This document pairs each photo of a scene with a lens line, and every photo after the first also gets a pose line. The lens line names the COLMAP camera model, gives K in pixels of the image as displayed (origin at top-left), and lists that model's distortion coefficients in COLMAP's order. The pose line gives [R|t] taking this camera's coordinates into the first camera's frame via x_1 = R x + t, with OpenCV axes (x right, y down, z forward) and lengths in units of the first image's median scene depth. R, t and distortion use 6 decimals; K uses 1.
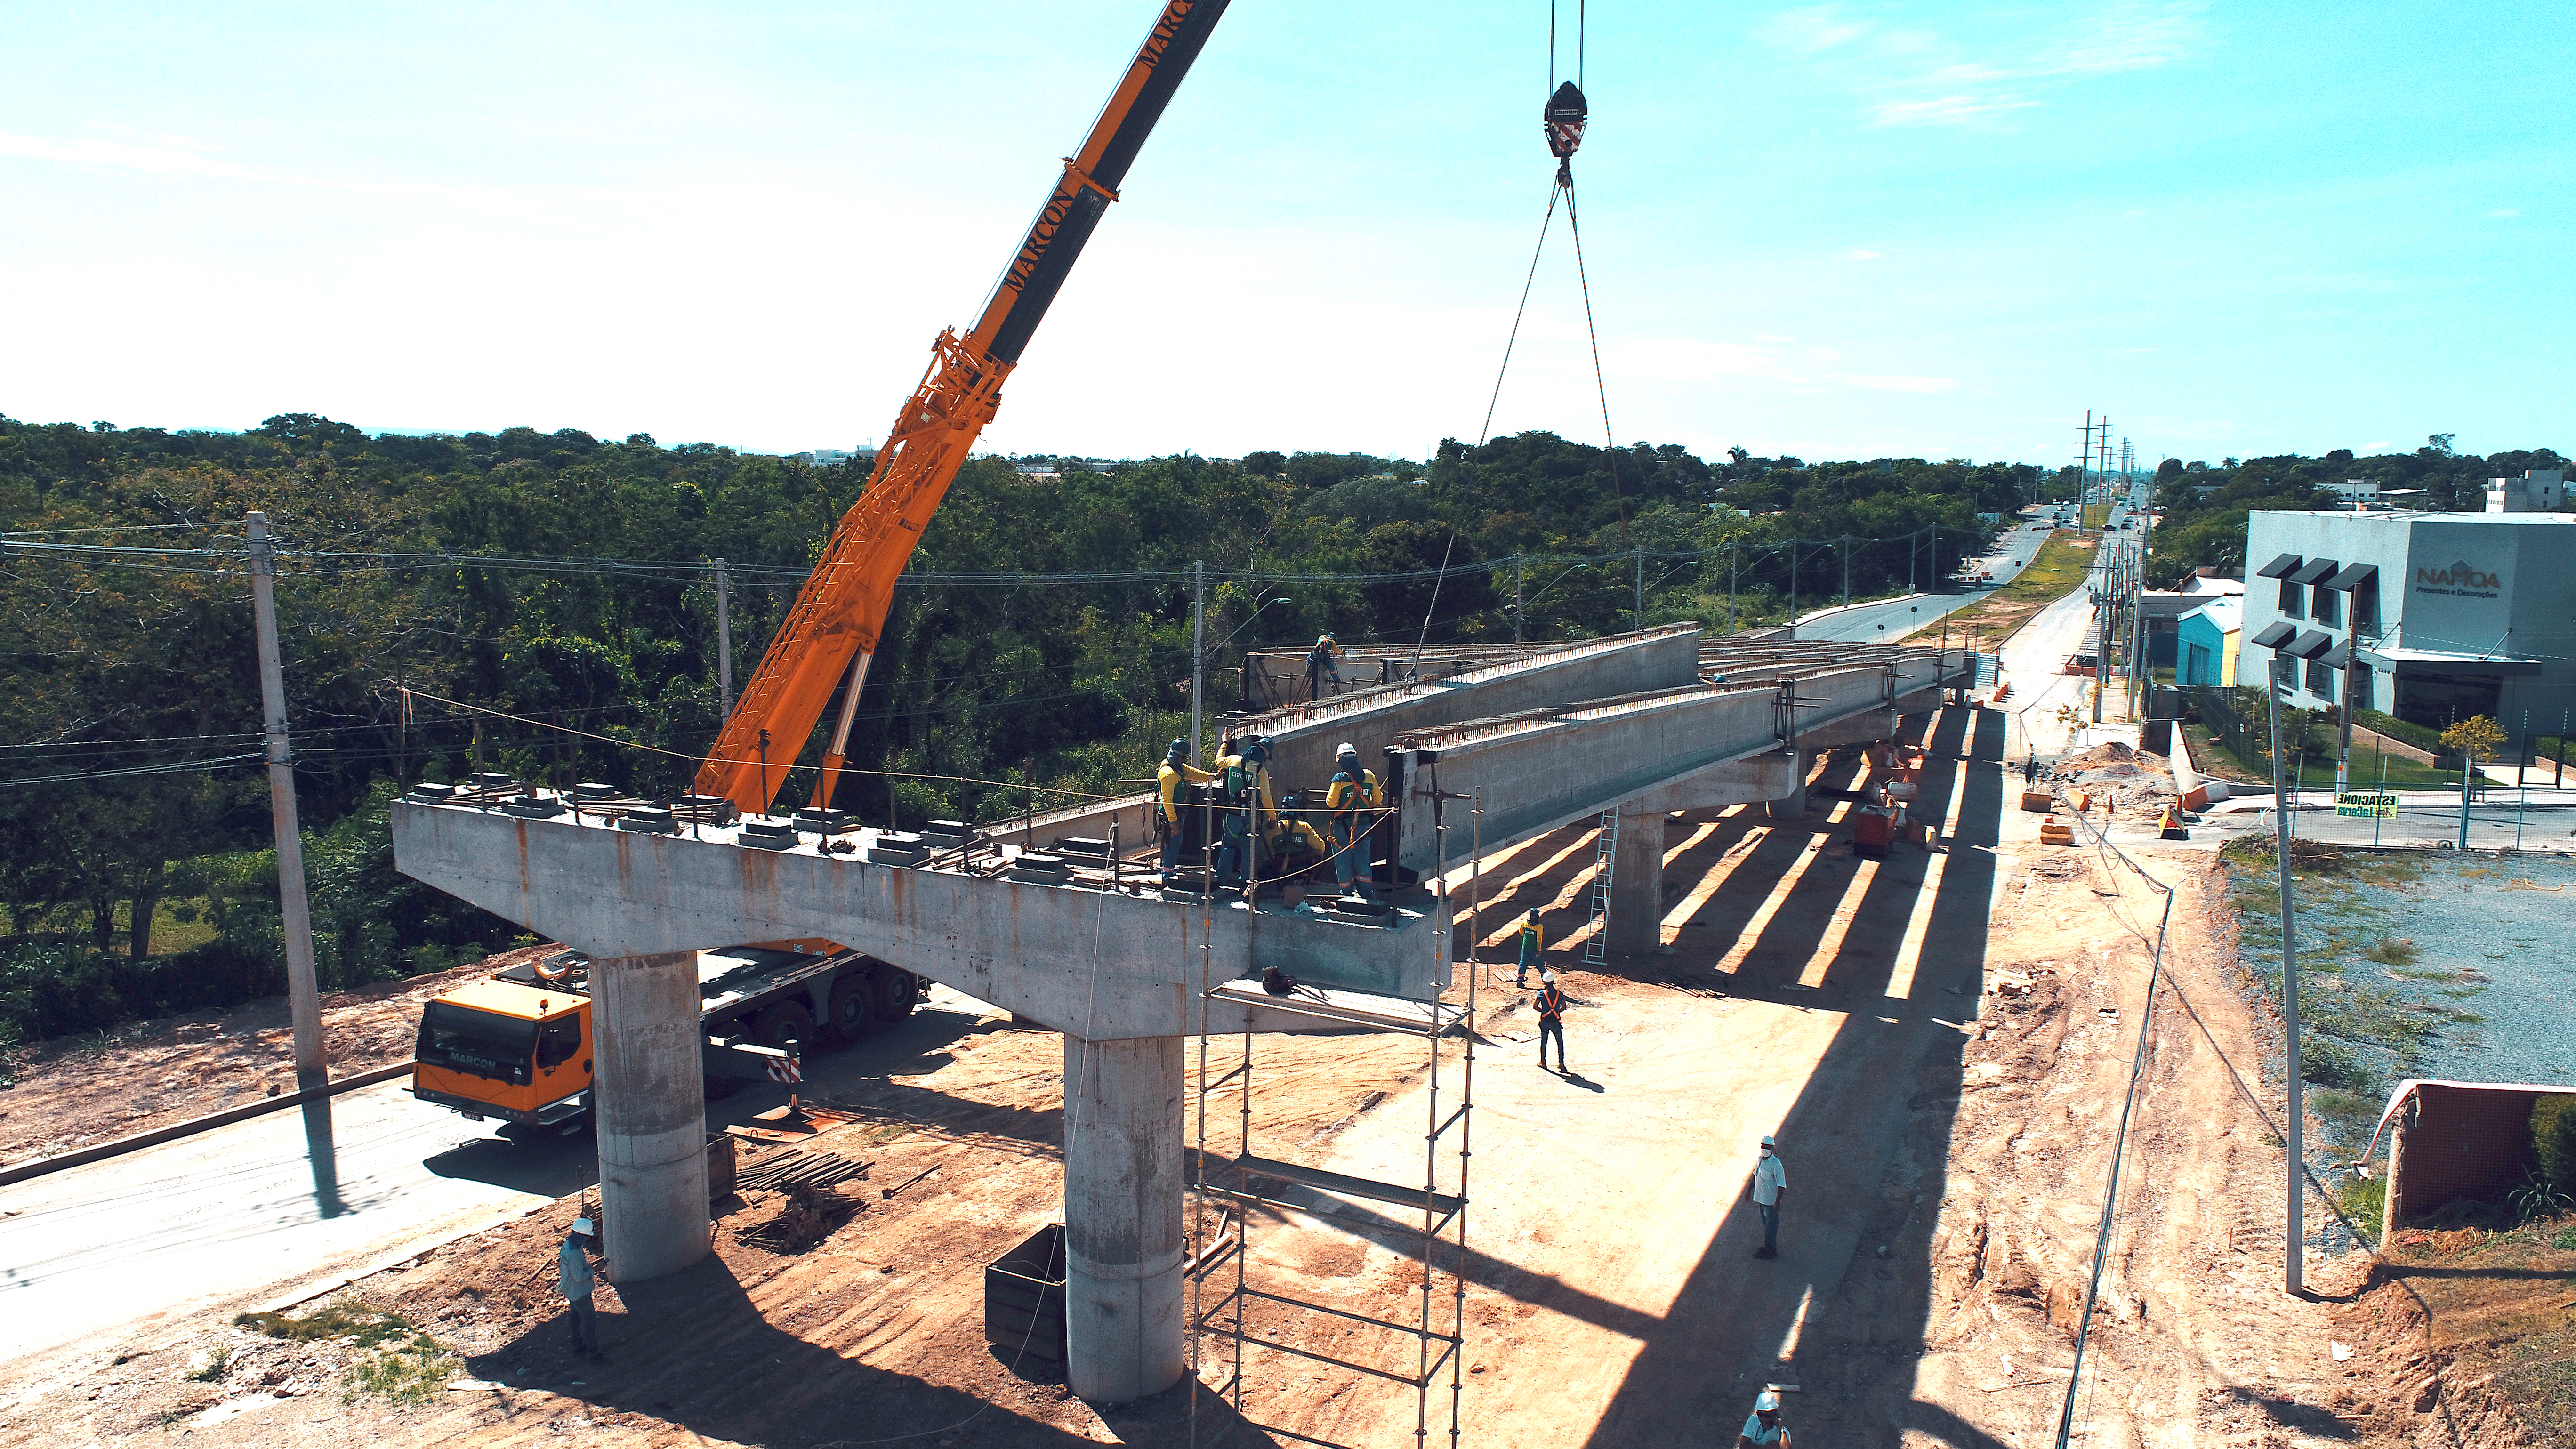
lens RADIAL K [[1737.4, 0, 1282.5], [0, 1737.4, 725.4], [0, 0, 1]] dist [-0.018193, 0.007922]
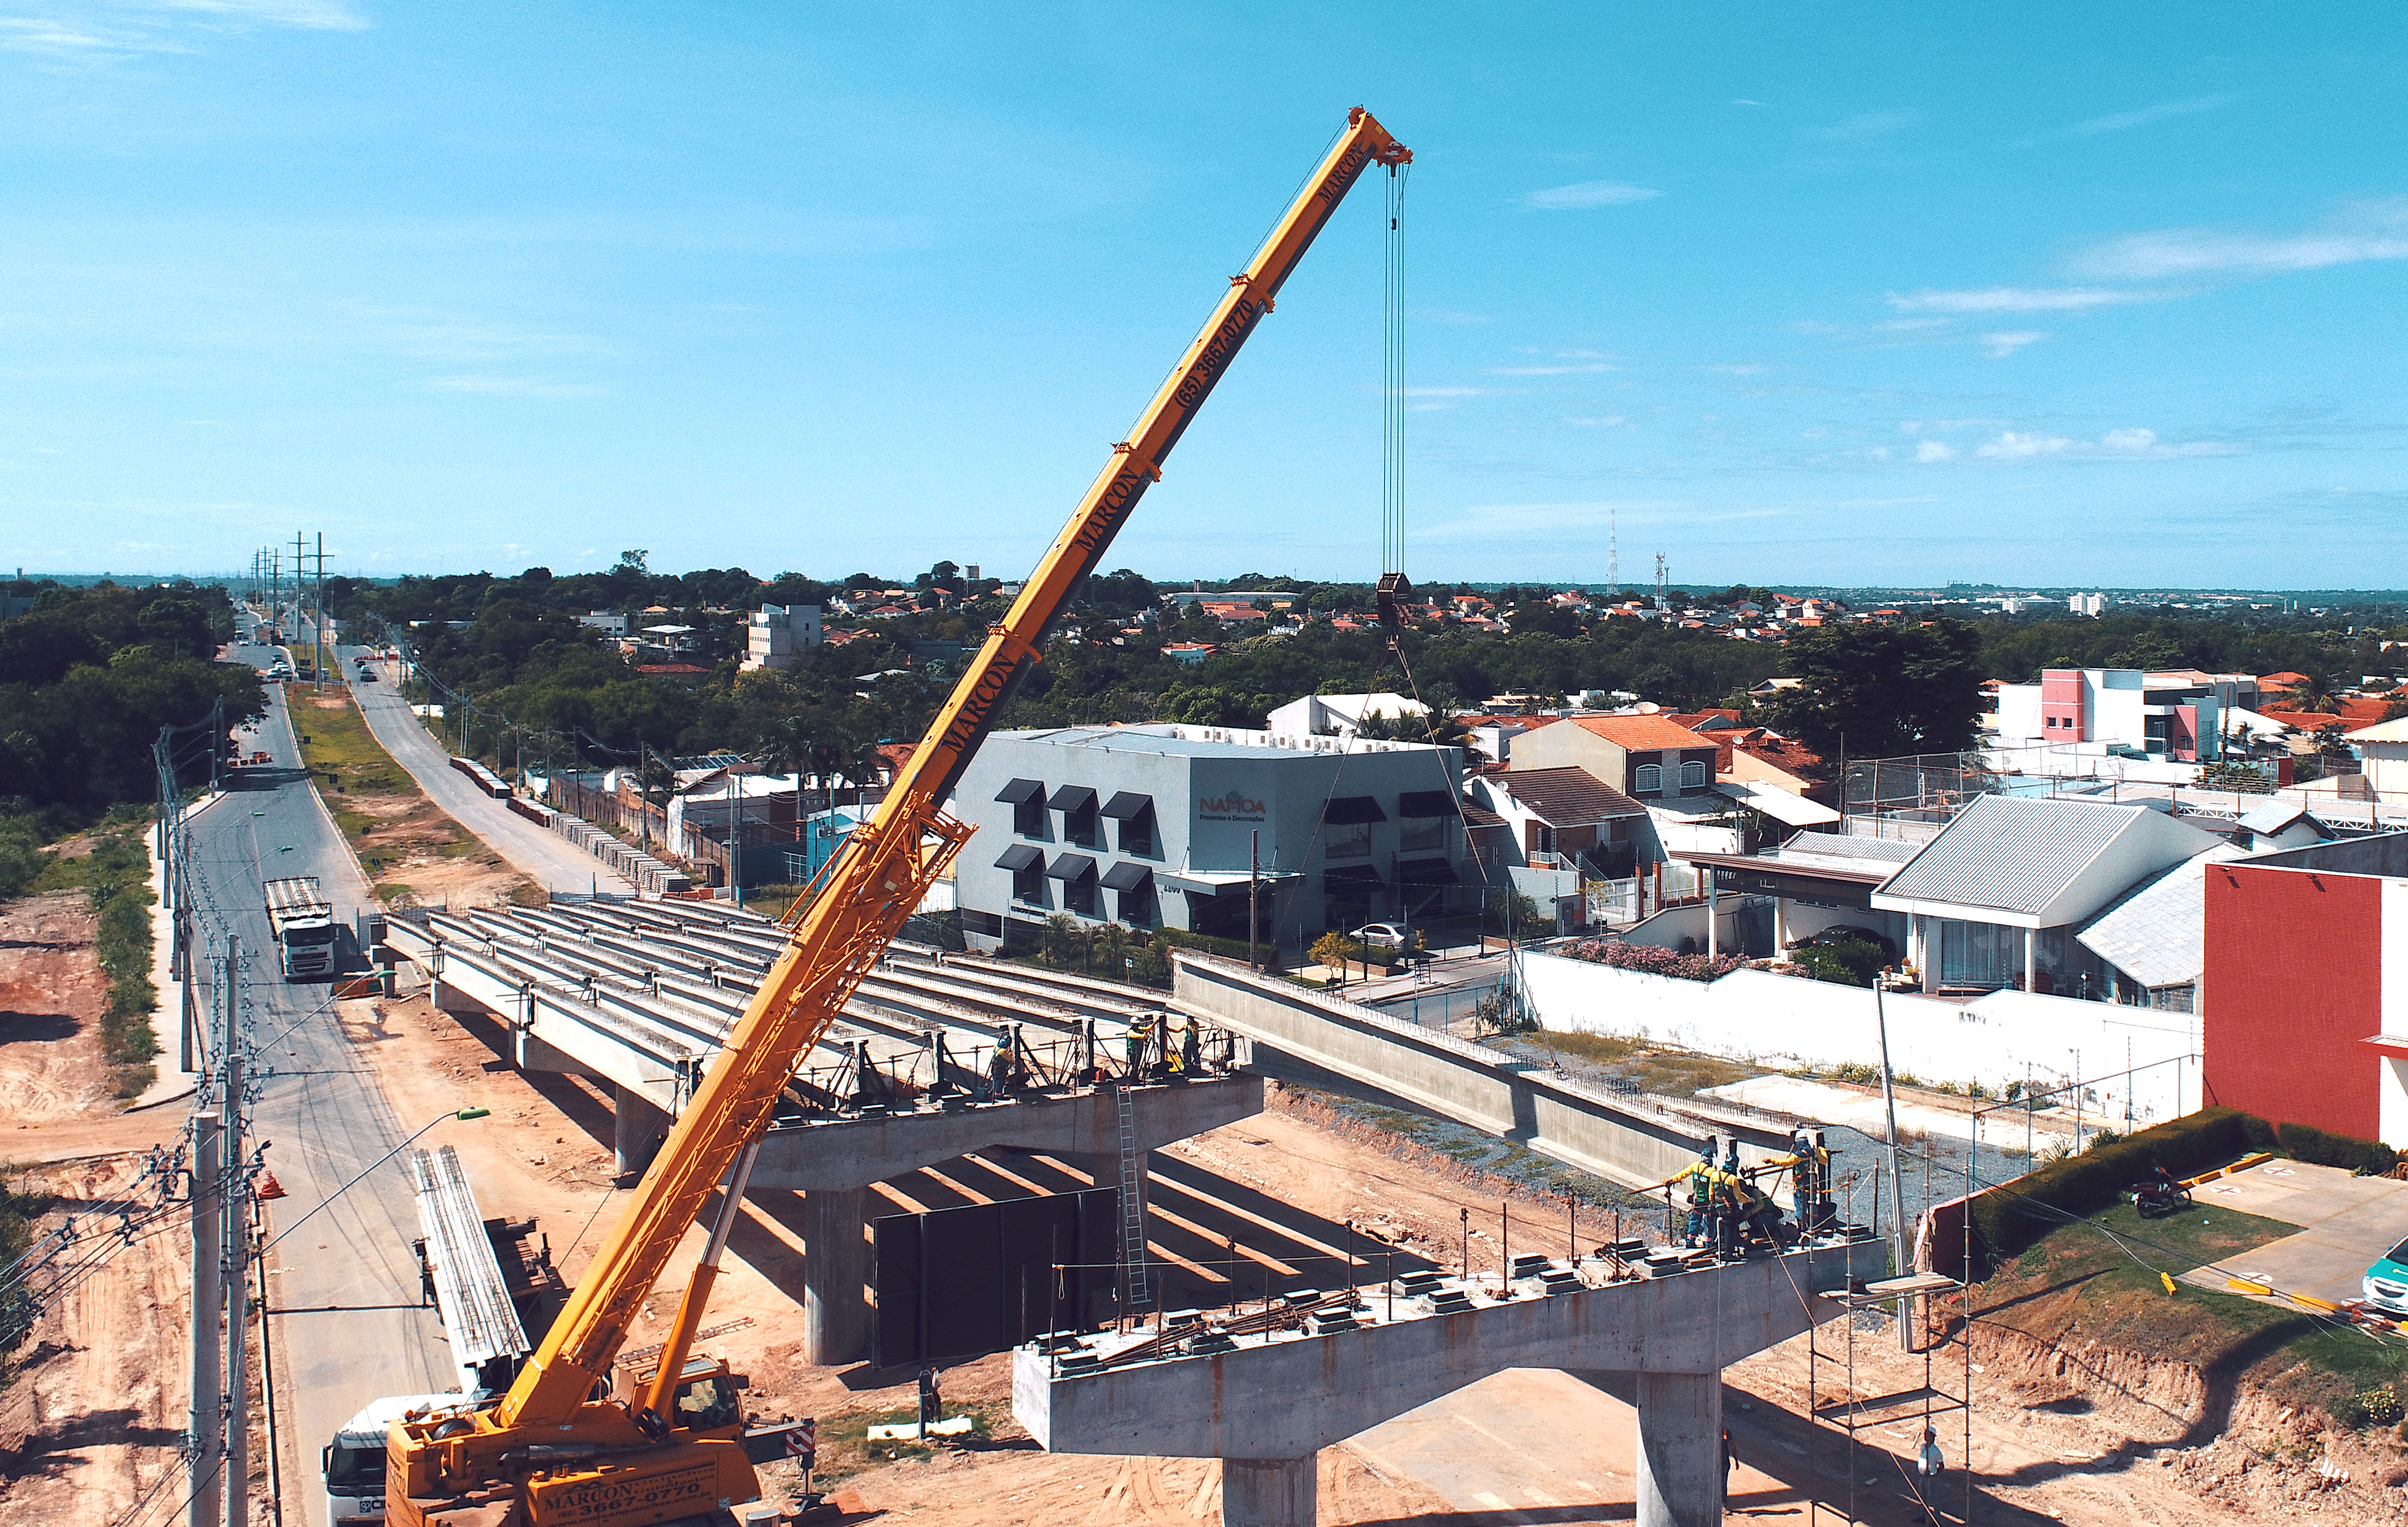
lens RADIAL K [[2266.5, 0, 1469.8], [0, 2266.5, 591.5], [0, 0, 1]] dist [-0.014321, 0.000000]
pose [[0.567323, 0.000361, 0.823495, -0.386985], [0.113032, 0.990501, -0.078305, -0.074263], [-0.815701, 0.137505, 0.561893, 0.000800]]
